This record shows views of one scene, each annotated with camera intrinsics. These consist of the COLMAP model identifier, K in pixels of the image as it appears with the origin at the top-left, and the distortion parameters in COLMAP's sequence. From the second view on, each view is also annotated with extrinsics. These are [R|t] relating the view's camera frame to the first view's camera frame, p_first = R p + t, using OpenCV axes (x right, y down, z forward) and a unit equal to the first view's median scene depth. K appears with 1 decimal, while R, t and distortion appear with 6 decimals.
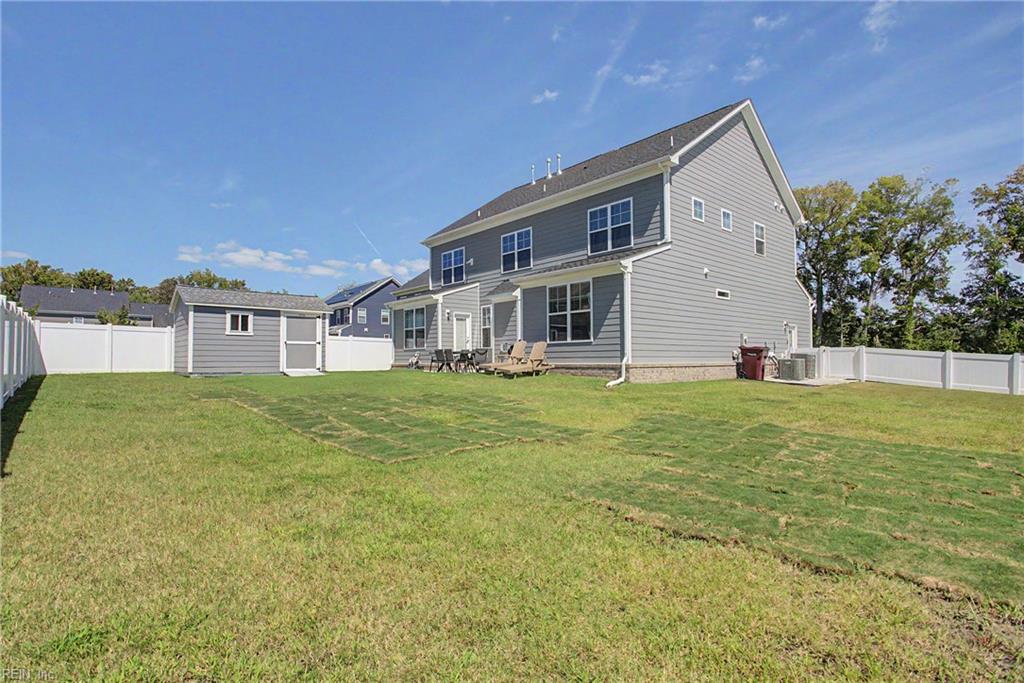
lens RADIAL K [[499.3, 0, 511.8], [0, 499.3, 348.0], [0, 0, 1]] dist [-0.003140, 0.000445]
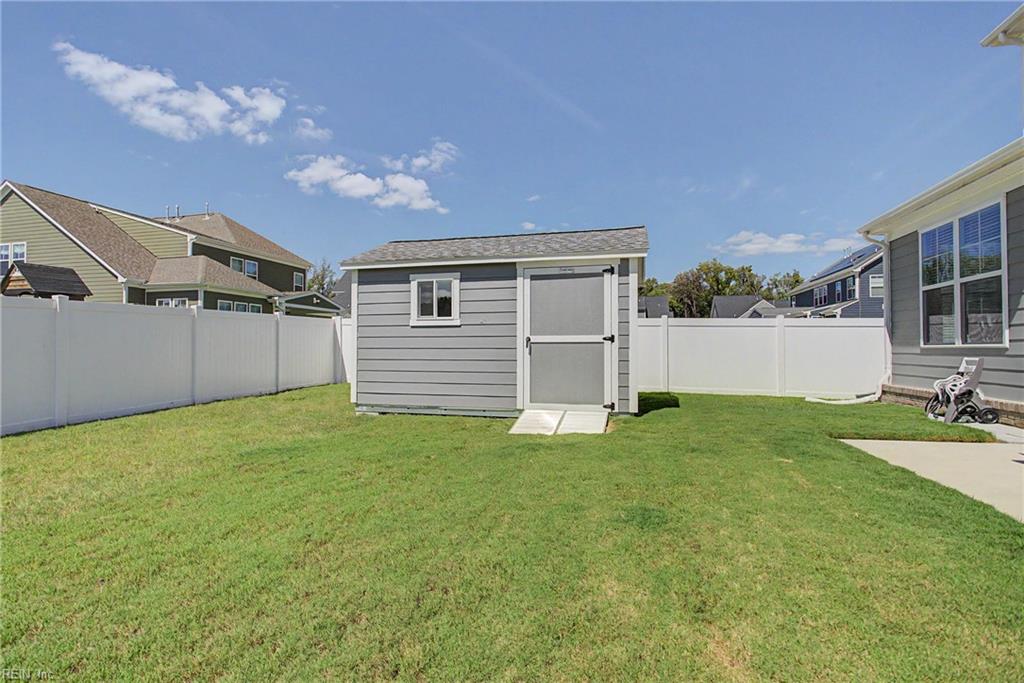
lens RADIAL K [[499.3, 0, 503.8], [0, 499.3, 339.9], [0, 0, 1]] dist [-0.003140, 0.000445]
pose [[0.567470, -0.012762, -0.823295, -0.096862], [0.021357, 0.999772, -0.000777, -0.008374], [0.823117, -0.017142, 0.567613, 0.575366]]
